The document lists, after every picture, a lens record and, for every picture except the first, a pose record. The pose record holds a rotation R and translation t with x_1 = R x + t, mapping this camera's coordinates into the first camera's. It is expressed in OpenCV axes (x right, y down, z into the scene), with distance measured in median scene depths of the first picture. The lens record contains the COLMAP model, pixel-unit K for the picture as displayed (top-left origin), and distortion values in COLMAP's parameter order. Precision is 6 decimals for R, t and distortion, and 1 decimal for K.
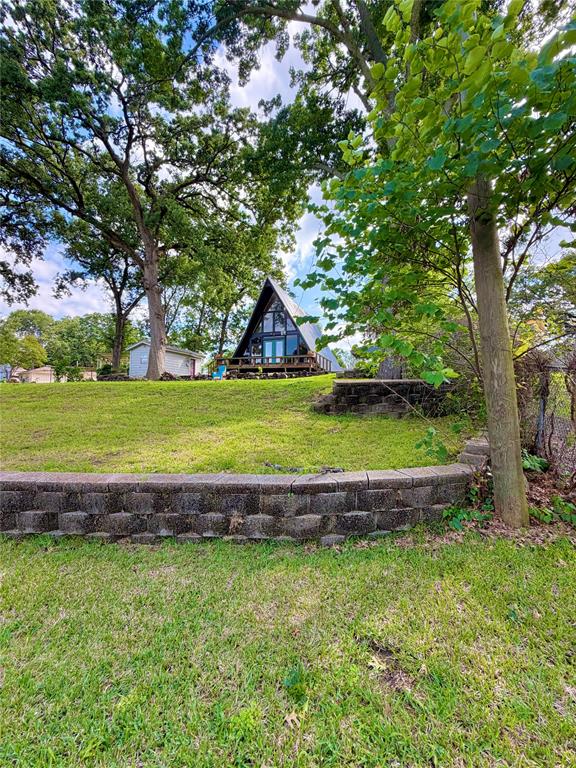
lens RADIAL K [[309.8, 0, 291.3], [0, 309.8, 384.9], [0, 0, 1]] dist [0.001797, -0.000058]
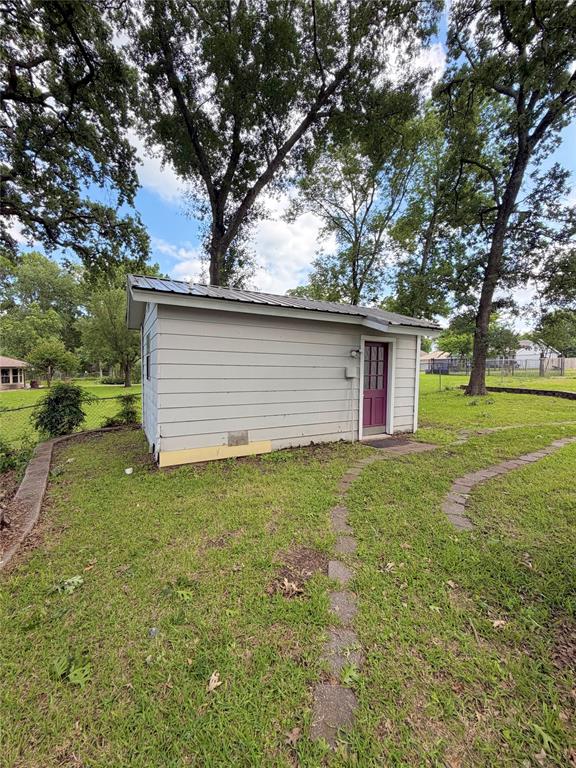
lens RADIAL K [[309.8, 0, 287.1], [0, 309.8, 384.1], [0, 0, 1]] dist [0.001797, -0.000058]
pose [[0.757929, 0.032875, -0.651509, -0.246128], [0.016834, 0.997411, 0.069913, -0.077964], [0.652120, -0.063956, 0.755413, 0.874361]]
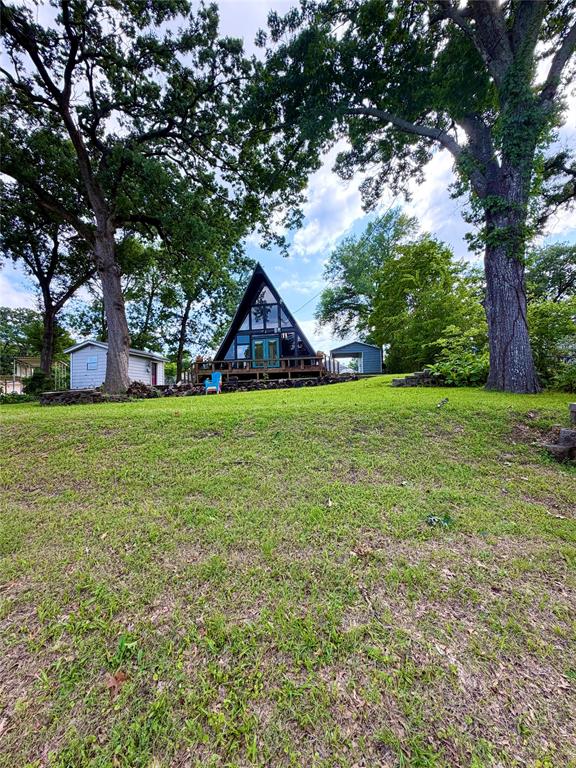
lens RADIAL K [[309.8, 0, 284.6], [0, 309.8, 383.7], [0, 0, 1]] dist [0.001797, -0.000058]
pose [[0.983204, -0.029713, 0.180077, -0.151404], [0.030431, 0.999536, -0.001223, -0.020686], [-0.179957, 0.006682, 0.983652, 0.167852]]
